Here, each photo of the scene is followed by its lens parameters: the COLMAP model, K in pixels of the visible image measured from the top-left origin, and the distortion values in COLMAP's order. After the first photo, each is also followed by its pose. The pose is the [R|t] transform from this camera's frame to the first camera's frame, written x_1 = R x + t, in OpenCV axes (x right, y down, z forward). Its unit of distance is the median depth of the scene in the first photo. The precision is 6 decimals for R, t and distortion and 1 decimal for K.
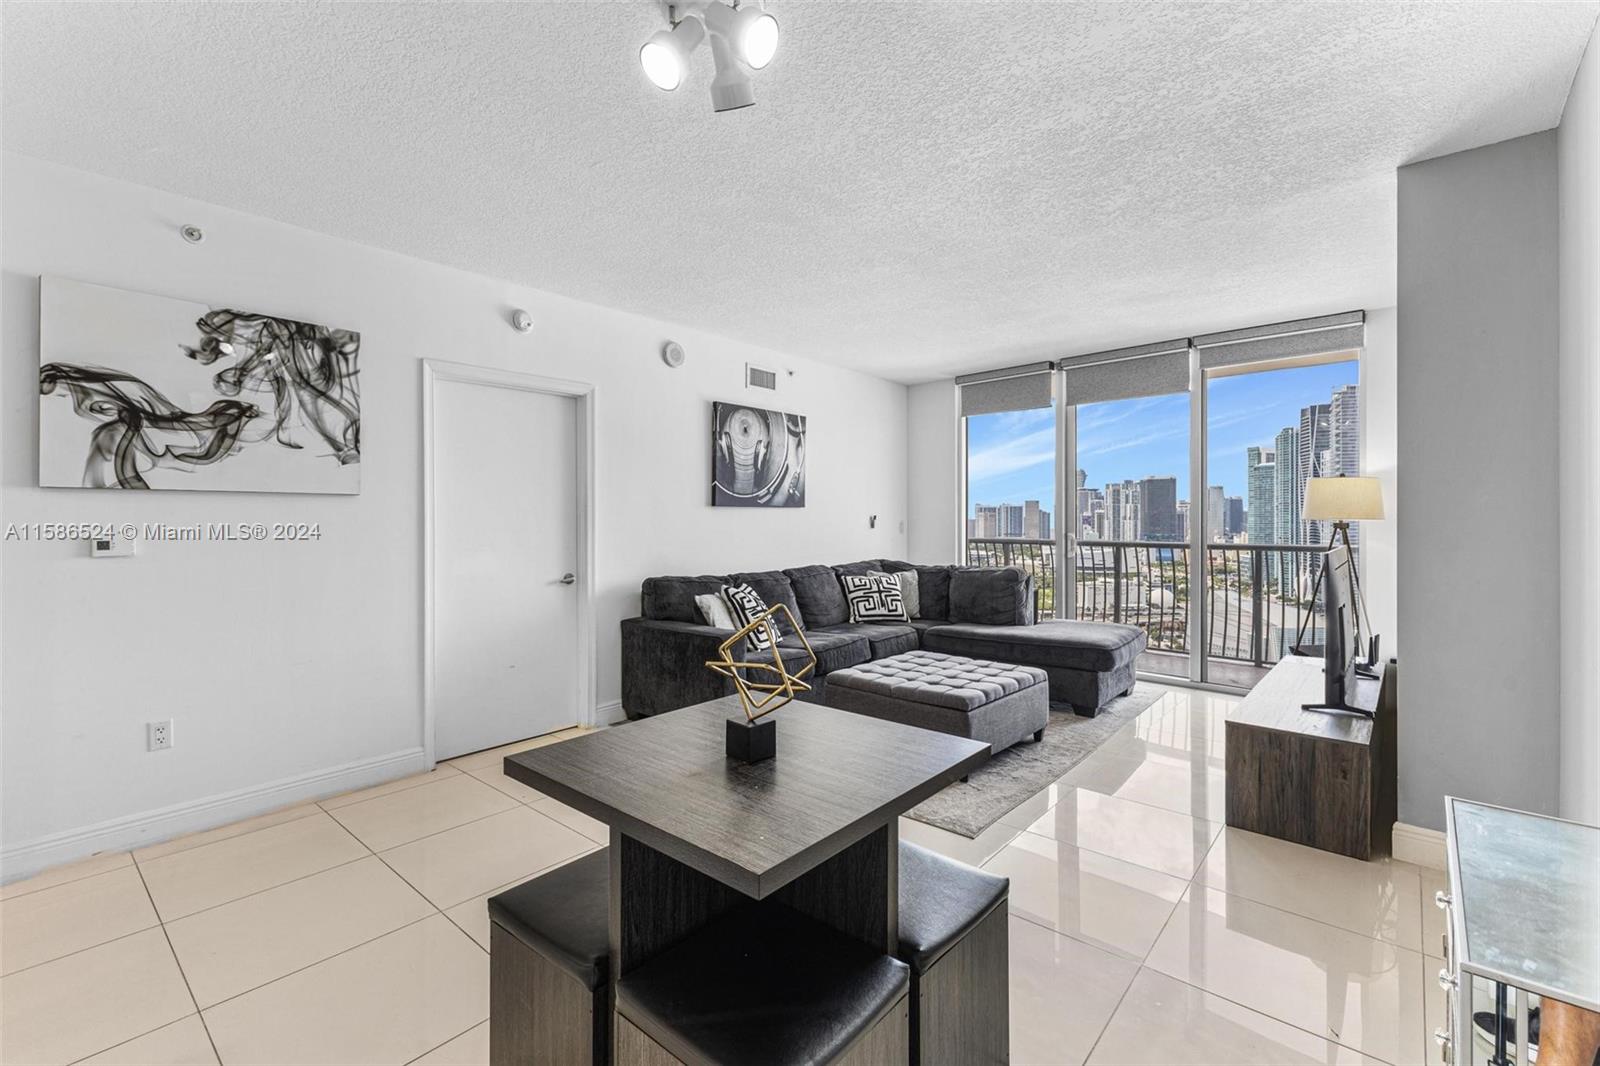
lens RADIAL K [[689.7, 0, 793.1], [0, 689.7, 512.1], [0, 0, 1]] dist [0.002523, -0.001608]
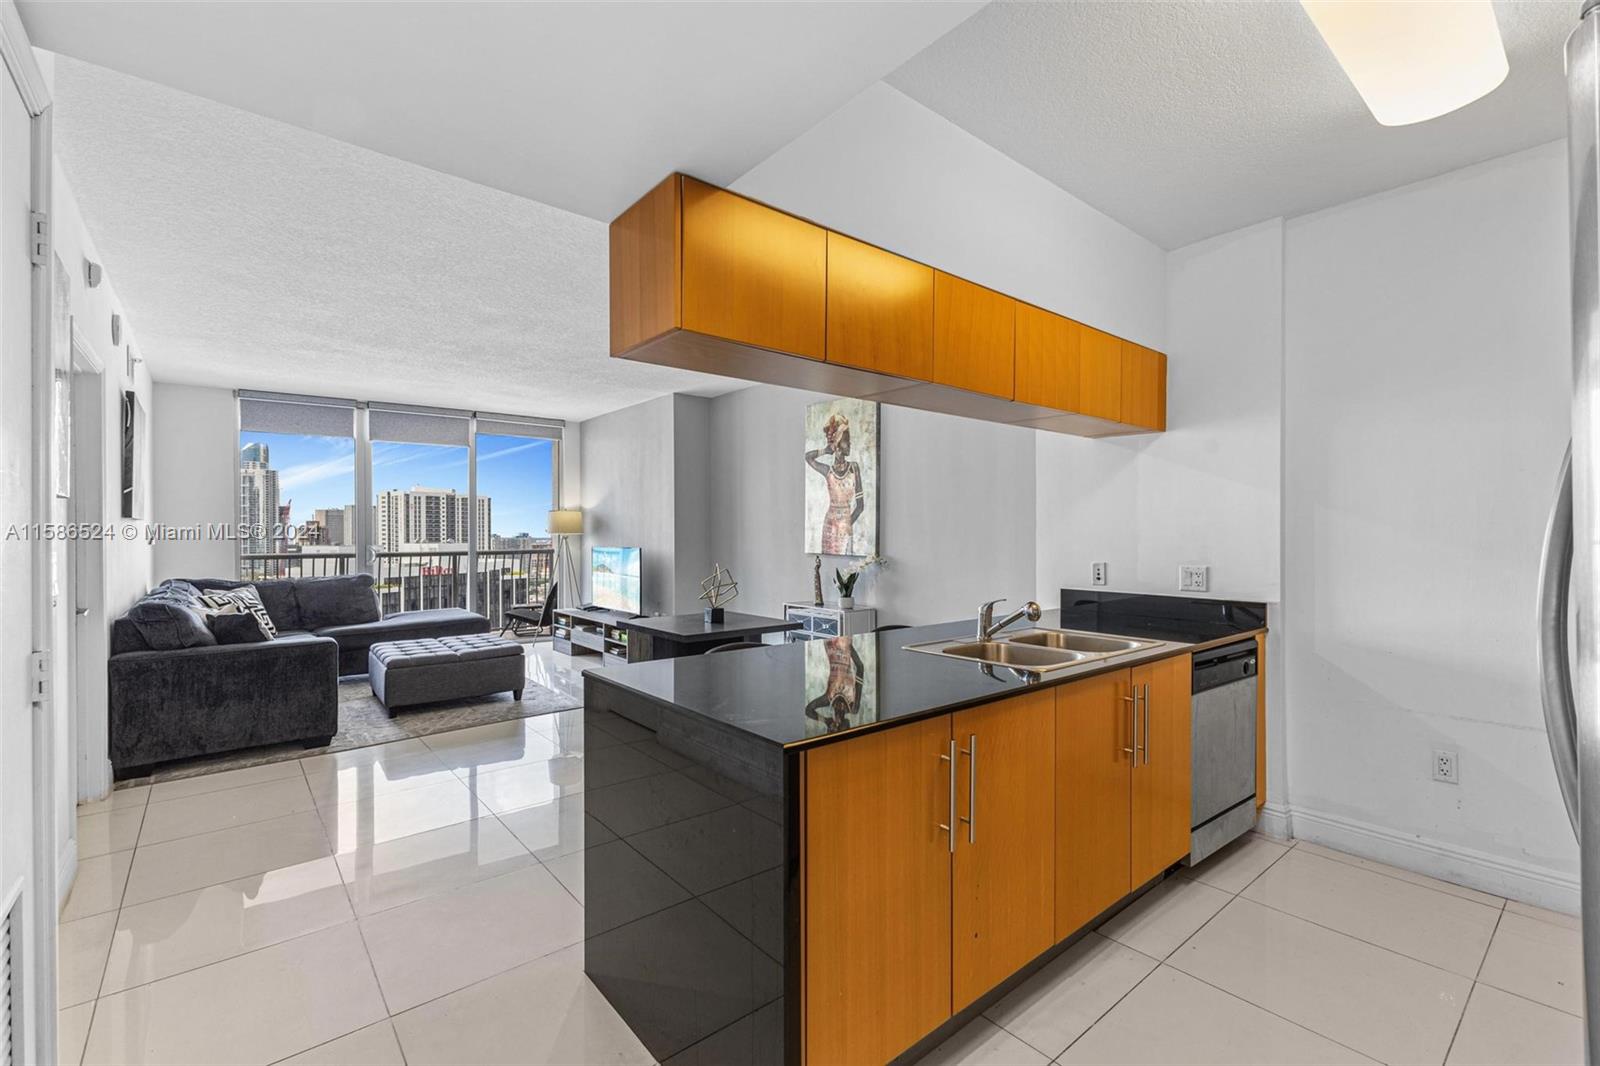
lens RADIAL K [[689.7, 0, 796.4], [0, 689.7, 534.4], [0, 0, 1]] dist [0.002523, -0.001608]
pose [[0.156781, -0.001008, 0.987633, -0.751340], [-0.006952, 0.999974, 0.002125, 0.003422], [-0.987609, -0.007199, 0.156770, 0.076431]]
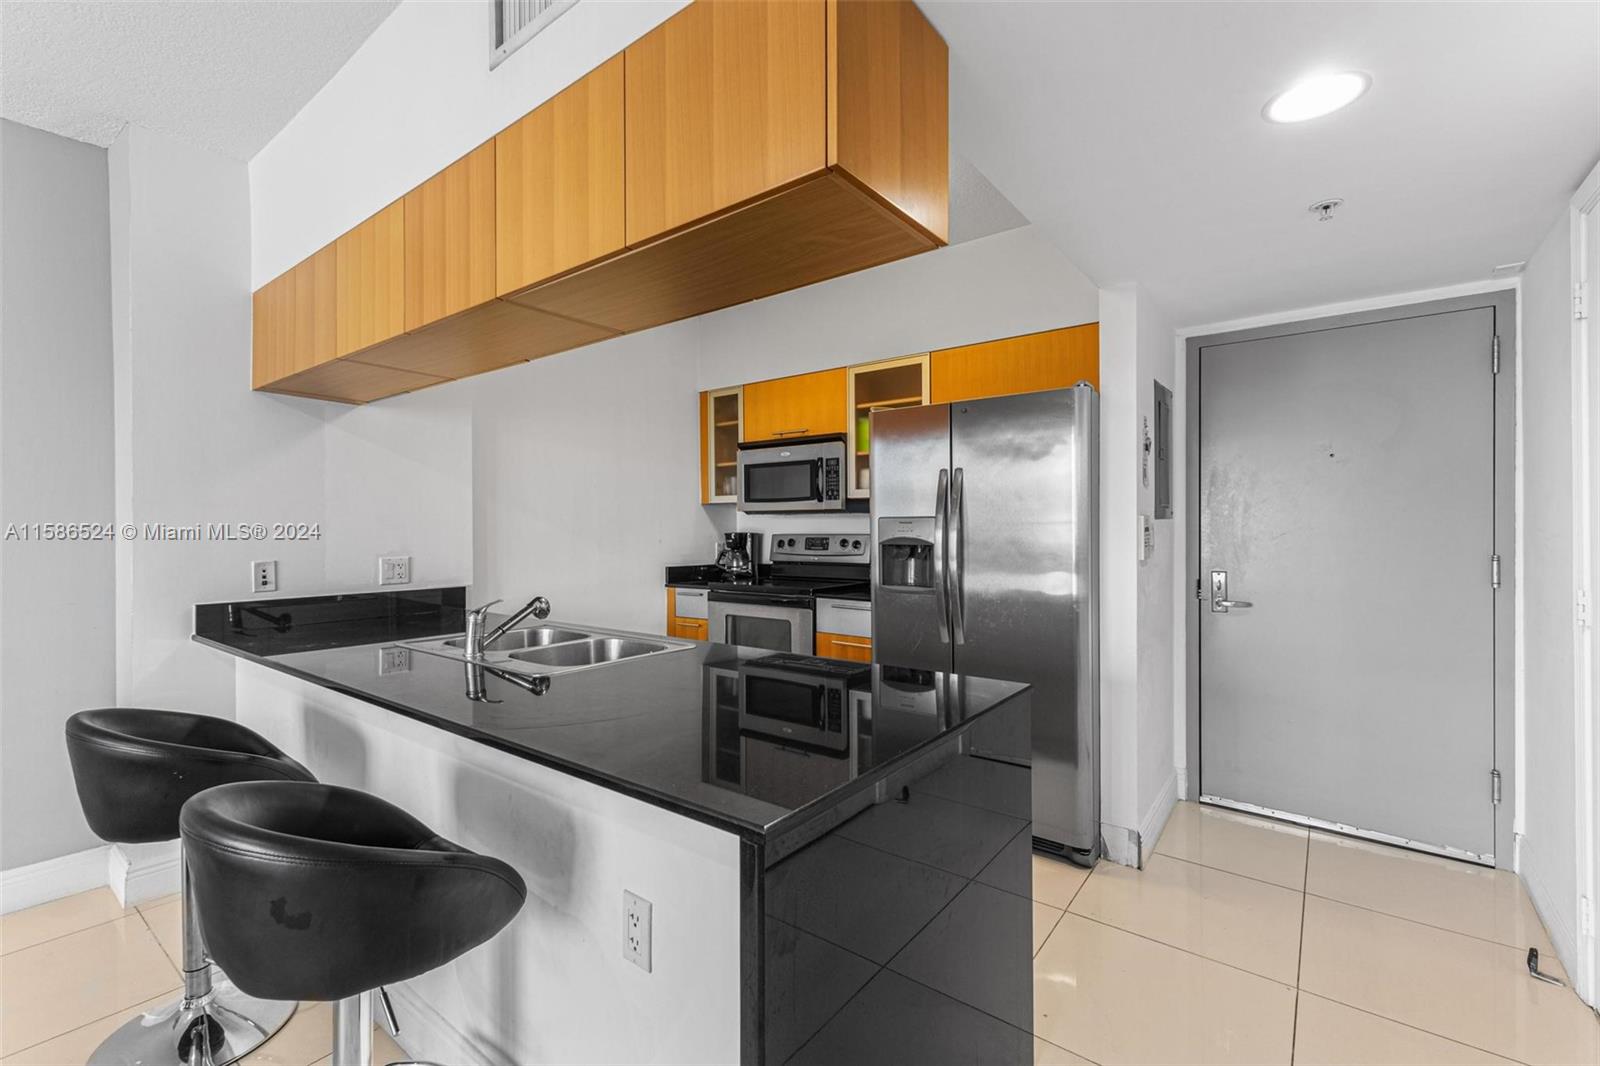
lens RADIAL K [[689.7, 0, 803.6], [0, 689.7, 532.4], [0, 0, 1]] dist [0.002523, -0.001608]
pose [[-0.997101, 0.007565, -0.075708, -0.393280], [0.007650, 0.999970, -0.000830, 0.012918], [0.075700, -0.001406, -0.997130, 0.410895]]
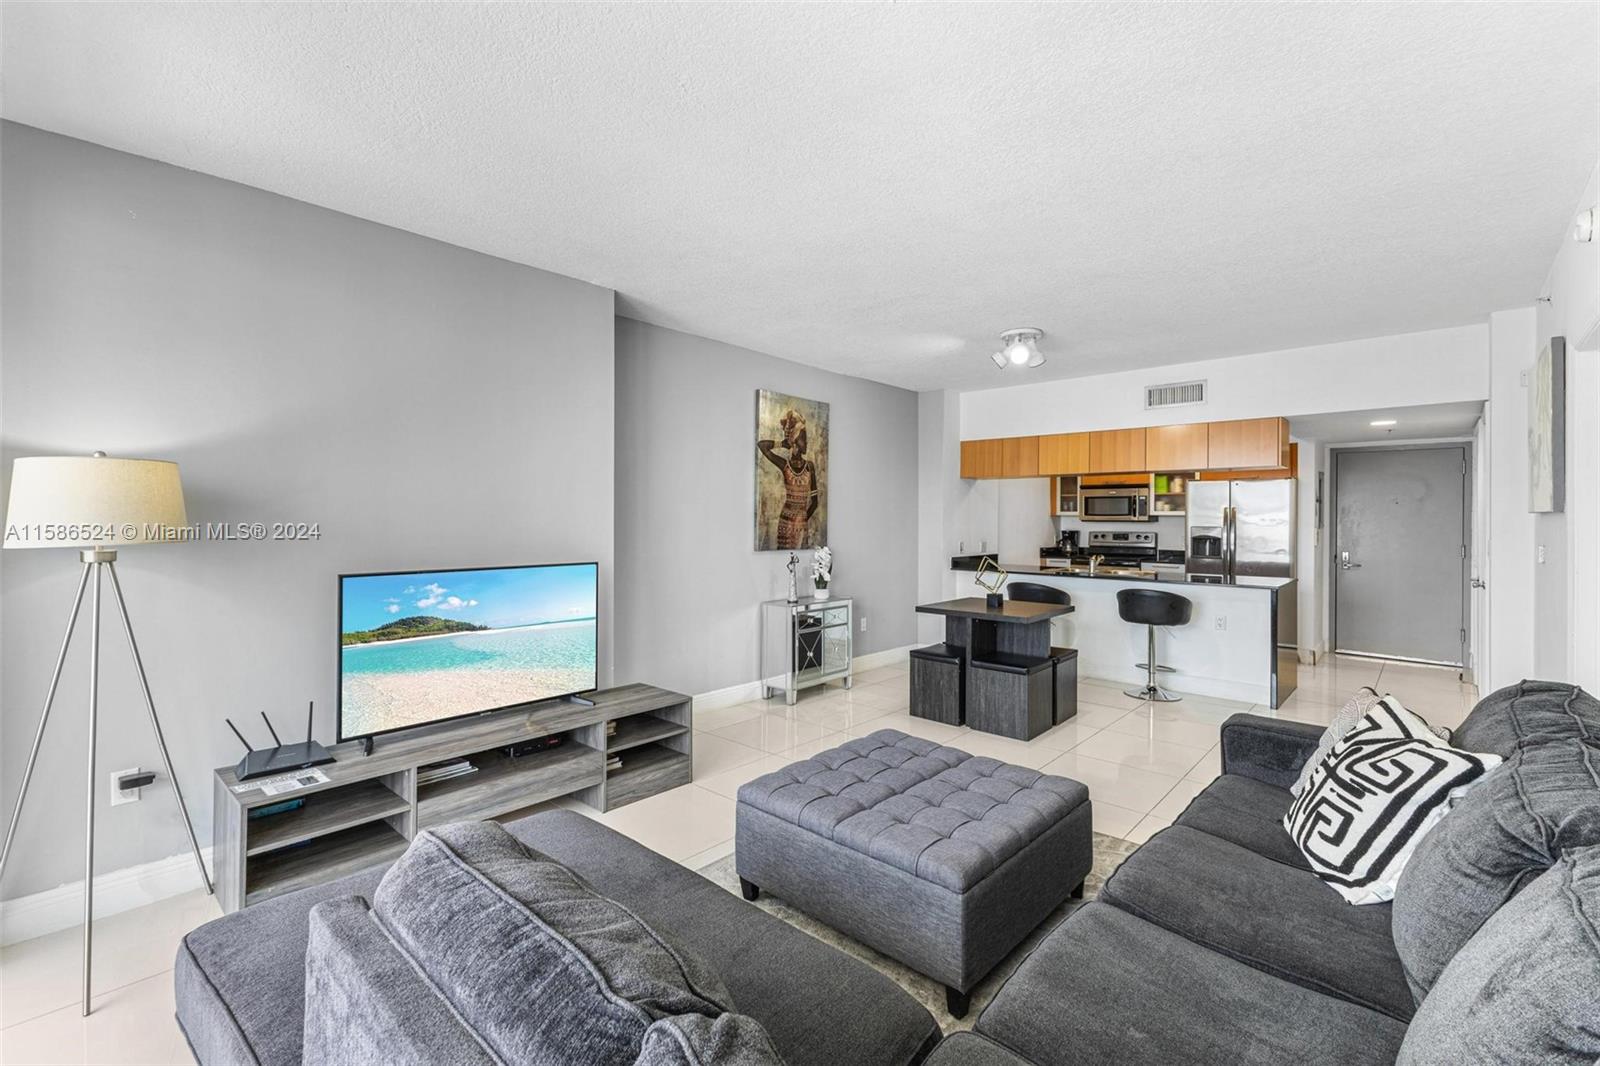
lens RADIAL K [[689.7, 0, 800.2], [0, 689.7, 522.8], [0, 0, 1]] dist [0.002523, -0.001608]
pose [[-0.999794, -0.001455, 0.020255, 0.227401], [-0.001475, 0.999998, -0.000990, -0.004084], [-0.020253, -0.001019, -0.999794, 1.195997]]
